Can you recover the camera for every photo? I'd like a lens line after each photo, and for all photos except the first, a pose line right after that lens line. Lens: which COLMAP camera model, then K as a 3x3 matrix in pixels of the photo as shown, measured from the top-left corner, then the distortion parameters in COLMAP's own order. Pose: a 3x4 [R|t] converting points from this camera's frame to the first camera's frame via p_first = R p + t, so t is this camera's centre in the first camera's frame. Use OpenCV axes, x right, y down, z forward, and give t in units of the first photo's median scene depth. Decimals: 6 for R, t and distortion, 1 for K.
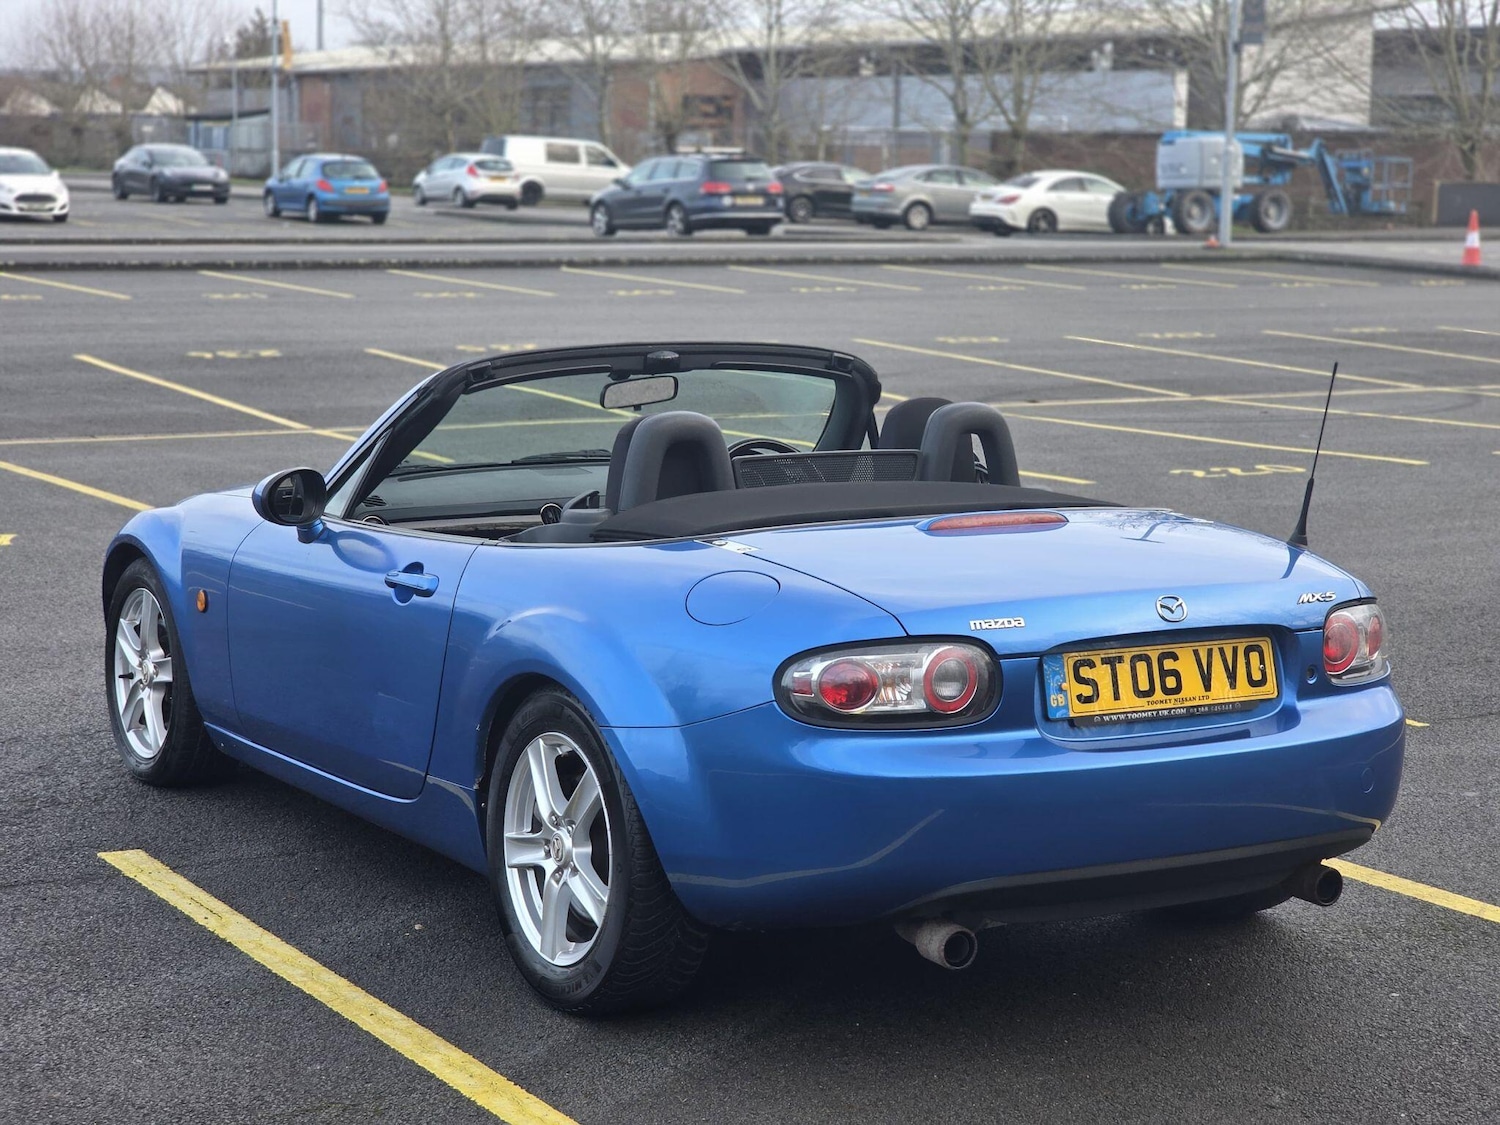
lens RADIAL K [[2875.4, 0, 751.1], [0, 2875.4, 599.3], [0, 0, 1]] dist [-0.033833, 0.760865]
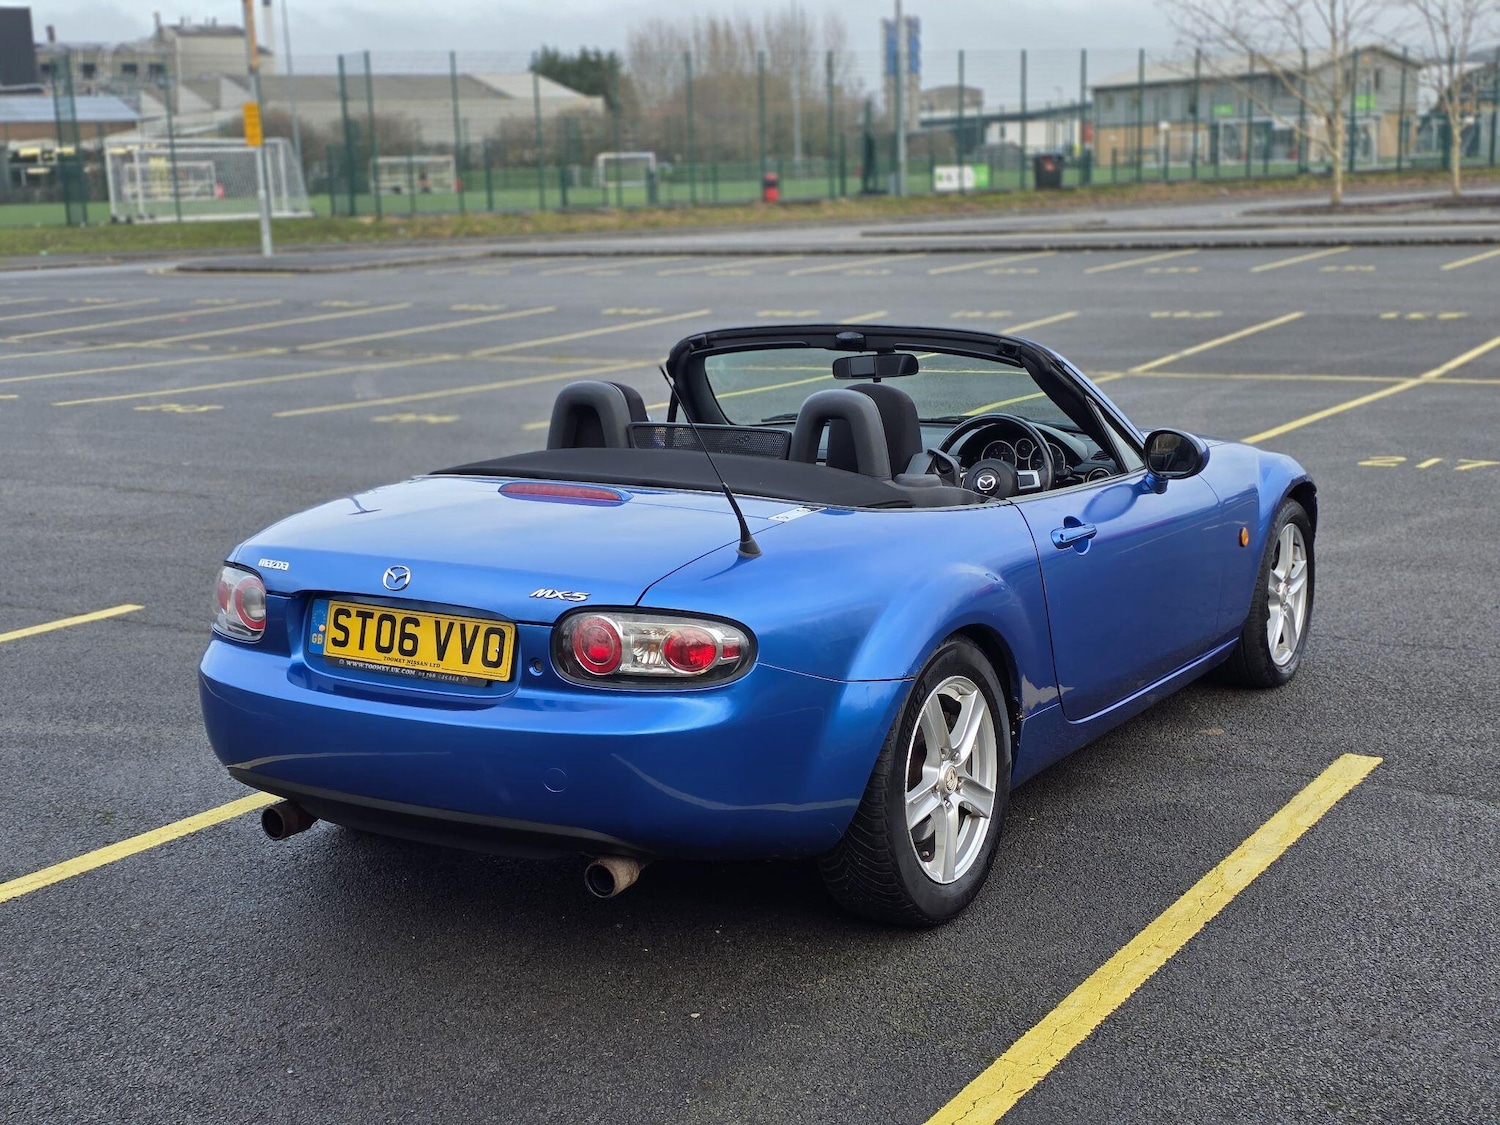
lens RADIAL K [[2020.8, 0, 711.1], [0, 2020.8, 619.8], [0, 0, 1]] dist [0.189493, -0.474704]
pose [[0.453313, 0.163559, -0.876217, 0.663292], [-0.098626, 0.986188, 0.133062, -0.072420], [0.885878, 0.026099, 0.463183, 0.554099]]
